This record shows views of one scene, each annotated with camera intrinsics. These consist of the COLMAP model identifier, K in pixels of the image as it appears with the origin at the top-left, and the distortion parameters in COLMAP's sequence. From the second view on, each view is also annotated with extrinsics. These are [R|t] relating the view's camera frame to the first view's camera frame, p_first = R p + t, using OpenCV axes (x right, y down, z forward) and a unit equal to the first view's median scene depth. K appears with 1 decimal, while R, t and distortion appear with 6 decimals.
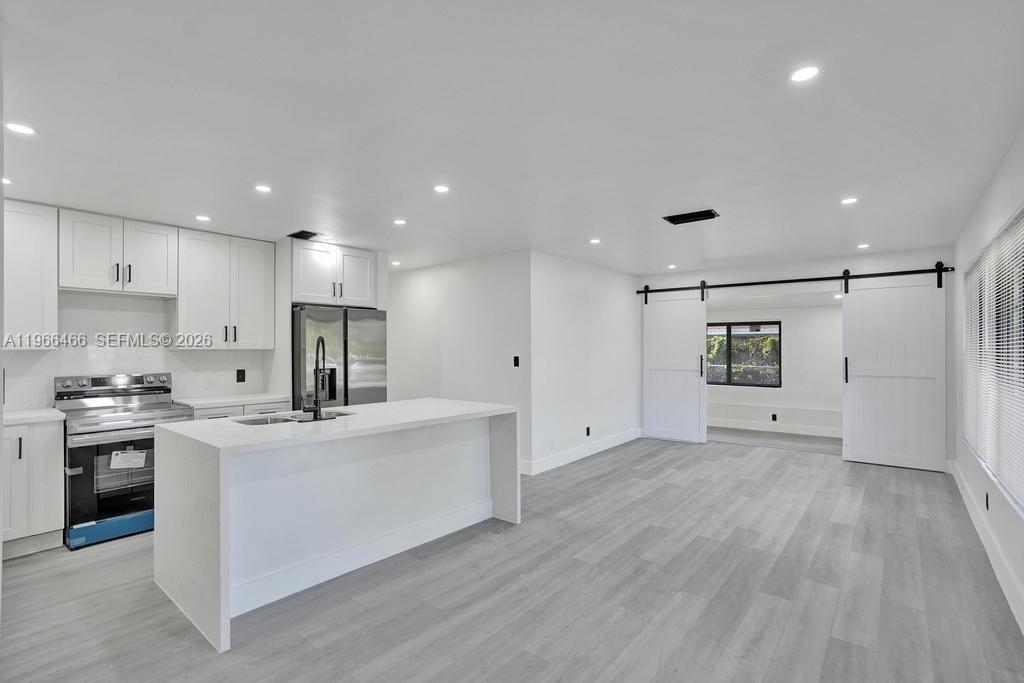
lens RADIAL K [[483.8, 0, 505.9], [0, 483.8, 345.6], [0, 0, 1]] dist [-0.047451, 0.023237]
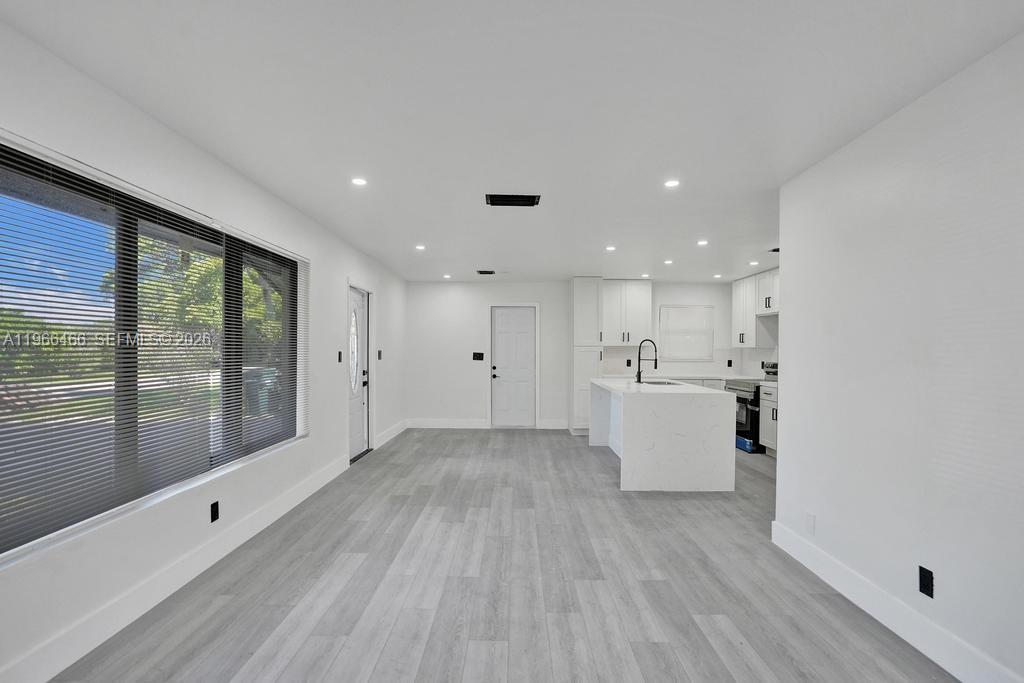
lens RADIAL K [[483.8, 0, 515.9], [0, 483.8, 345.8], [0, 0, 1]] dist [-0.047451, 0.023237]
pose [[-0.769557, -0.009653, -0.638505, 0.940411], [-0.001512, 0.999910, -0.013294, 0.025832], [0.638577, -0.009265, -0.769502, 1.661267]]
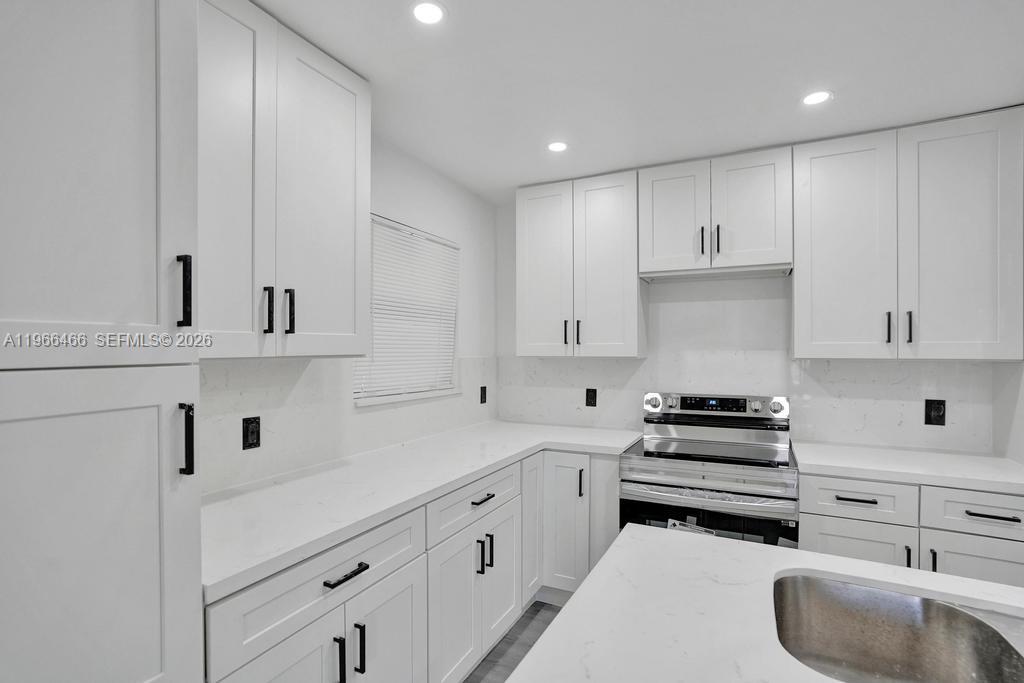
lens RADIAL K [[483.8, 0, 514.7], [0, 483.8, 352.3], [0, 0, 1]] dist [-0.047451, 0.023237]
pose [[0.232372, 0.005333, -0.972612, -0.217112], [0.005500, 0.999962, 0.006797, -0.004465], [0.972611, -0.006928, 0.232334, 0.556711]]
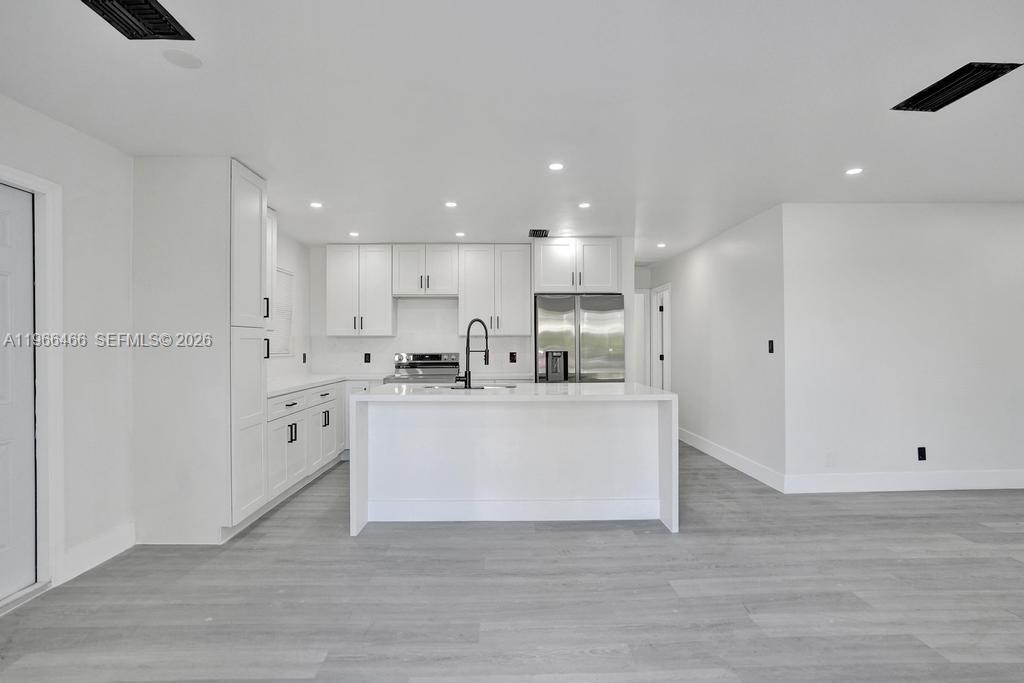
lens RADIAL K [[483.8, 0, 510.6], [0, 483.8, 347.1], [0, 0, 1]] dist [-0.047451, 0.023237]
pose [[0.658832, 0.002000, -0.752288, 0.443866], [0.006548, 0.999943, 0.008392, 0.032376], [0.752262, -0.010455, 0.658781, 0.218518]]
